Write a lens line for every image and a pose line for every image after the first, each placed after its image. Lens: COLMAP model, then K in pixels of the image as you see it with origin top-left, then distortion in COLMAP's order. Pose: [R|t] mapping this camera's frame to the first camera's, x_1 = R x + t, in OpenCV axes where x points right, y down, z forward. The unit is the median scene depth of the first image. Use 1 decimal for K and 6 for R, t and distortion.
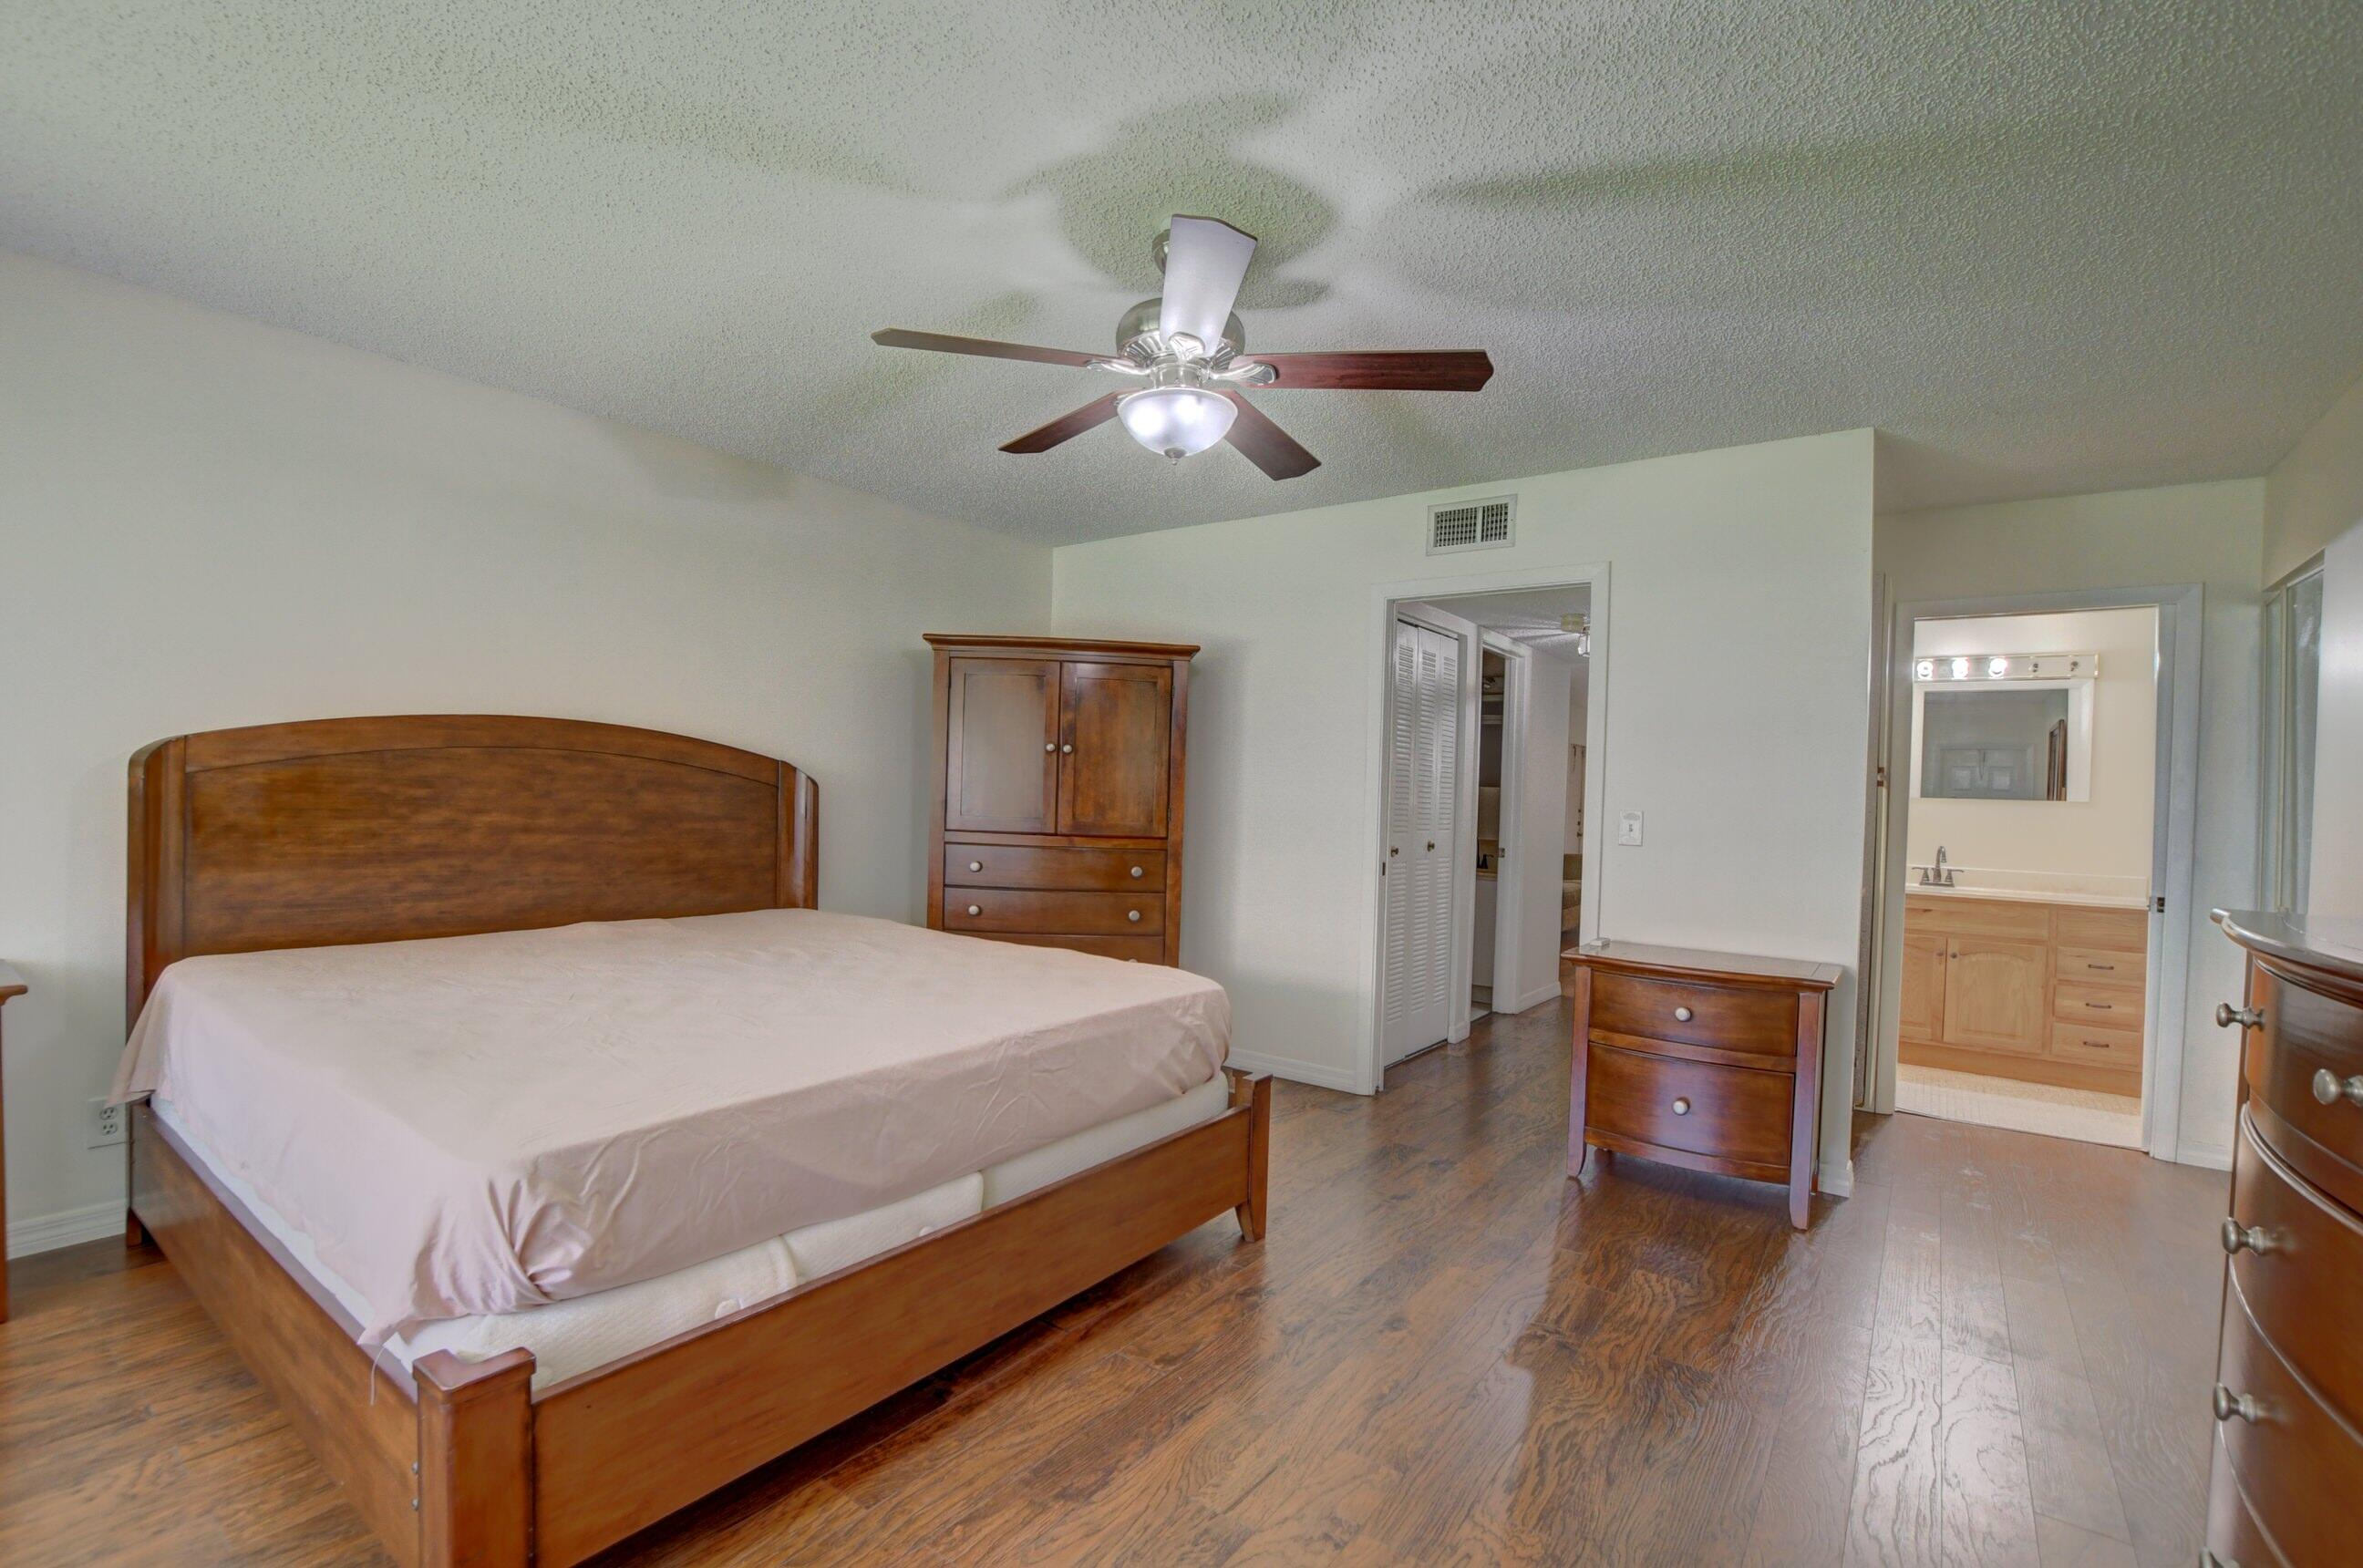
lens RADIAL K [[1048.3, 0, 1184.5], [0, 1048.3, 782.1], [0, 0, 1]] dist [-0.016215, 0.000085]
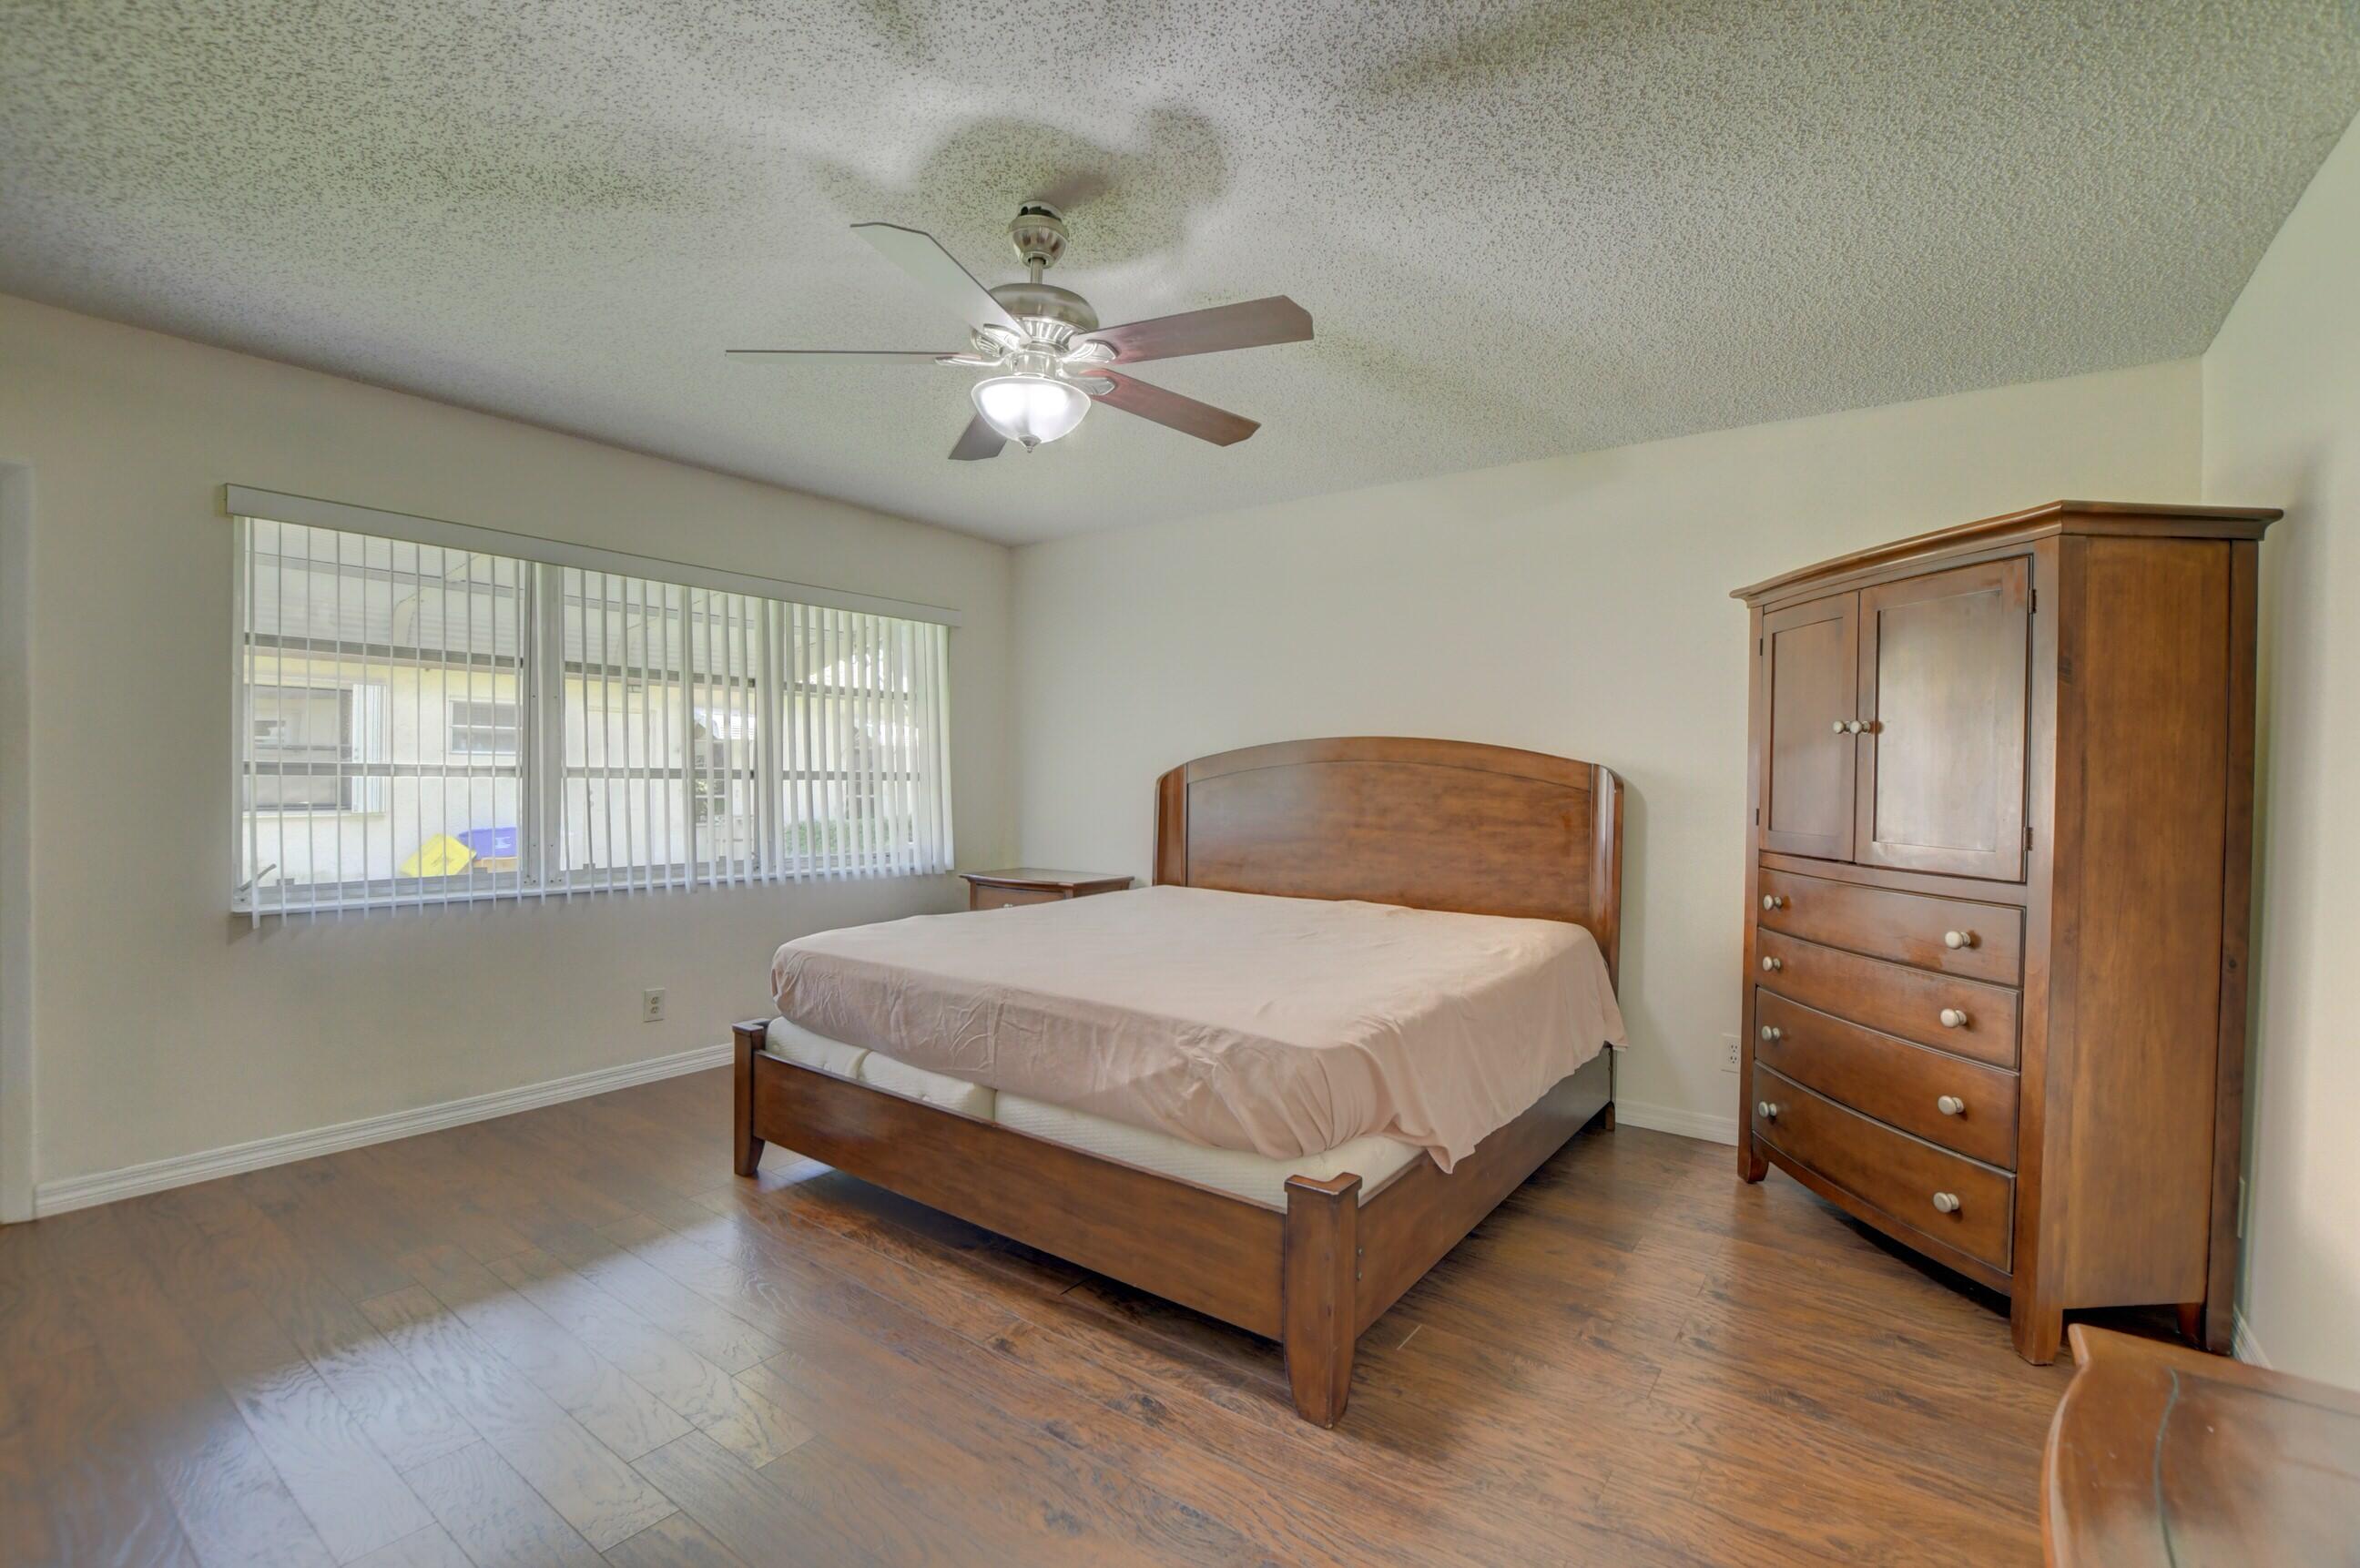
lens RADIAL K [[1047.0, 0, 1164.1], [0, 1047.0, 785.6], [0, 0, 1]] dist [-0.016215, 0.000085]
pose [[-0.010034, -0.020264, -0.999744, 0.713353], [-0.008912, 0.999757, -0.020174, 0.027312], [0.999910, 0.008707, -0.010212, 0.836430]]
